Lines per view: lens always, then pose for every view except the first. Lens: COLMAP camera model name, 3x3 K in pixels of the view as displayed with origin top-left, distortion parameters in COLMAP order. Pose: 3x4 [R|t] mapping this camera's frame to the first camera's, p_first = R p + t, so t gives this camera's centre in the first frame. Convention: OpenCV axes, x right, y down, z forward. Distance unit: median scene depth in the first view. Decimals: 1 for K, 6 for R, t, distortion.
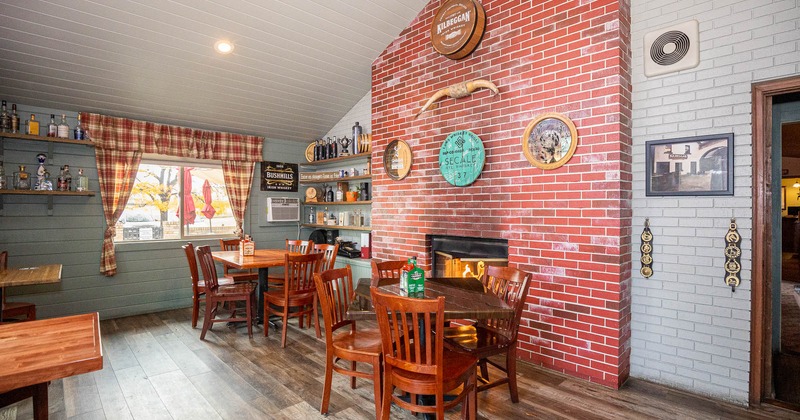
lens RADIAL K [[385.9, 0, 399.8], [0, 385.9, 210.4], [0, 0, 1]] dist [0.001026, 0.000190]
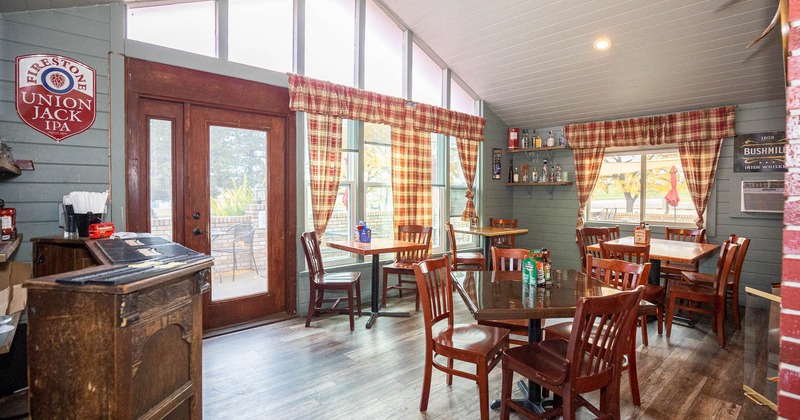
lens RADIAL K [[385.9, 0, 399.7], [0, 385.9, 205.9], [0, 0, 1]] dist [0.001026, 0.000190]
pose [[-0.014839, 0.034612, -0.999291, 0.499052], [-0.008098, 0.999364, 0.034734, -0.004887], [0.999857, 0.008608, -0.014549, 0.352693]]
